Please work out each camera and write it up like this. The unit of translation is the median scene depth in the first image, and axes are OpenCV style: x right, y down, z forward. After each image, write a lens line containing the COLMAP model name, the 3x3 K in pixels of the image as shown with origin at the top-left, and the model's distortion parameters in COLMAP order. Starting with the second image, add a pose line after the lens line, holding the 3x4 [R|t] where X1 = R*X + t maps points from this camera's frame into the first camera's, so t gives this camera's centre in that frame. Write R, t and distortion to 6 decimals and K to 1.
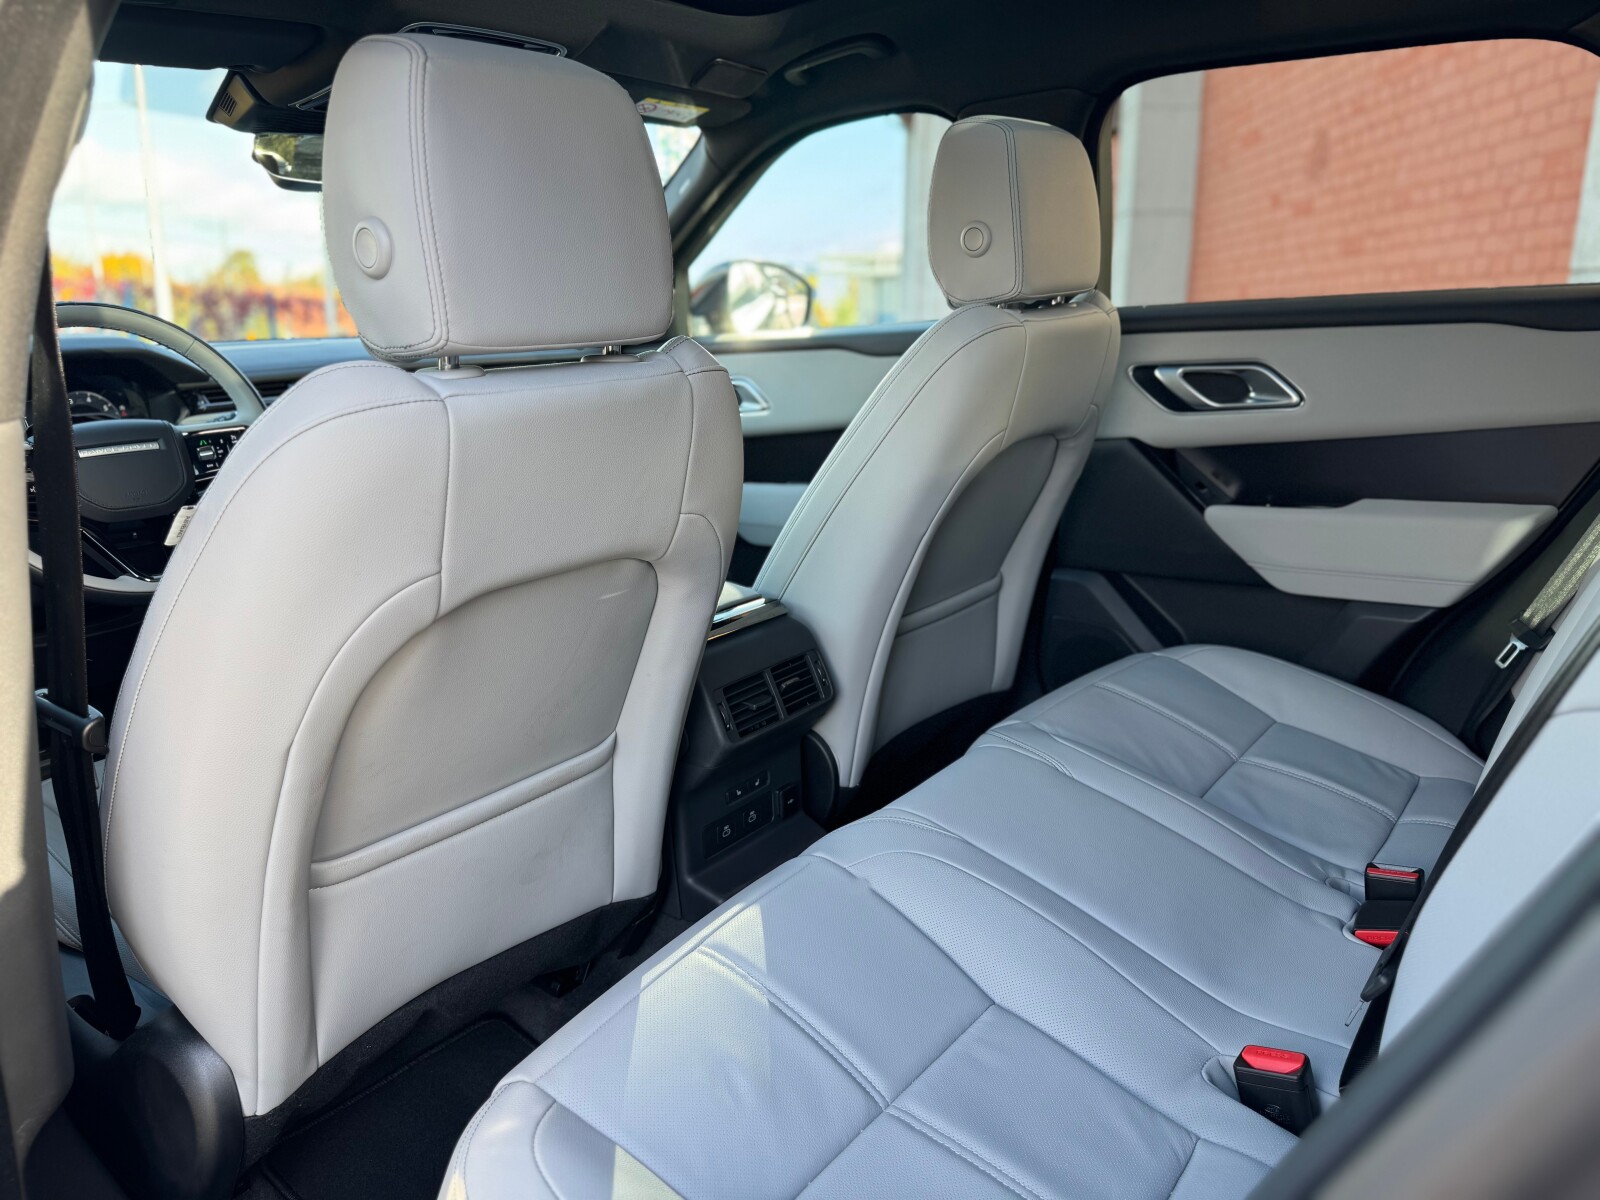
lens RADIAL K [[1129.0, 0, 829.6], [0, 1129.0, 596.0], [0, 0, 1]] dist [0.016402, -0.023061]
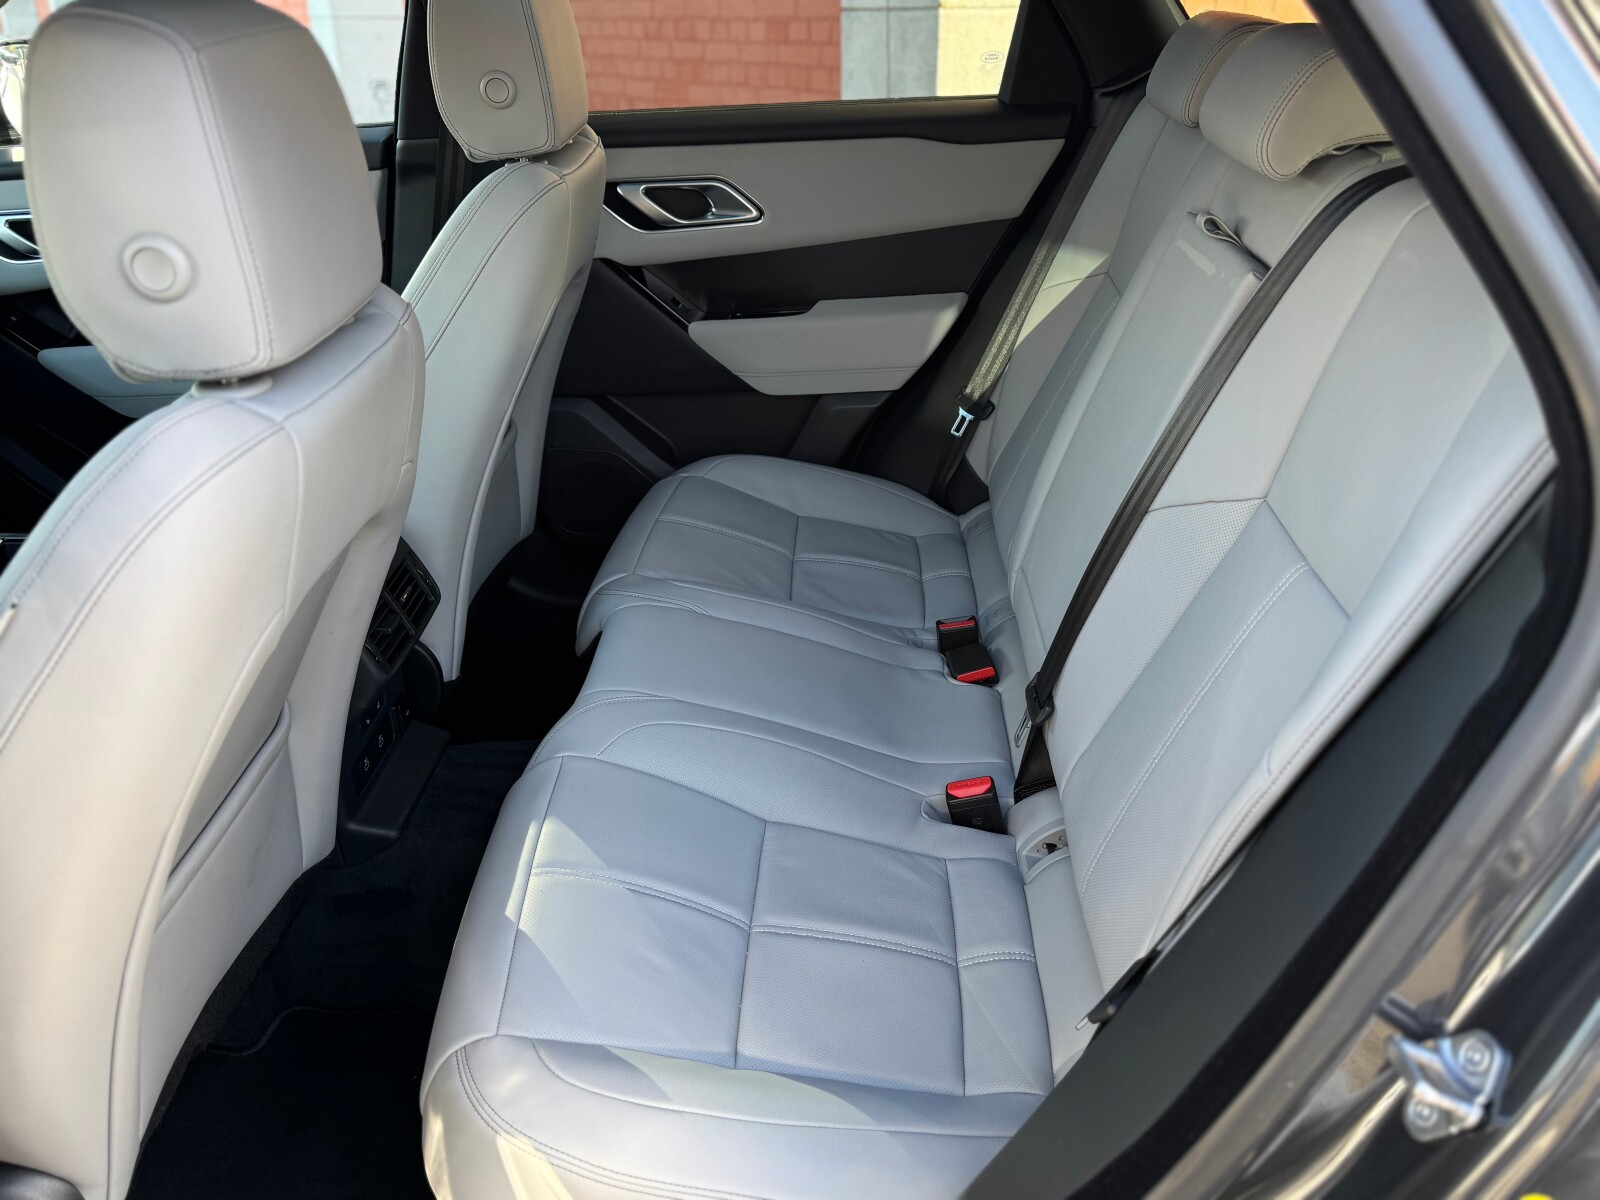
lens RADIAL K [[1347.4, 0, 823.3], [0, 1347.4, 563.3], [0, 0, 1]] dist [0.128300, -0.182689]
pose [[0.798621, -0.237559, 0.552965, -0.367546], [0.136686, 0.966384, 0.217759, -0.143096], [-0.586107, -0.098324, 0.804245, -0.109489]]
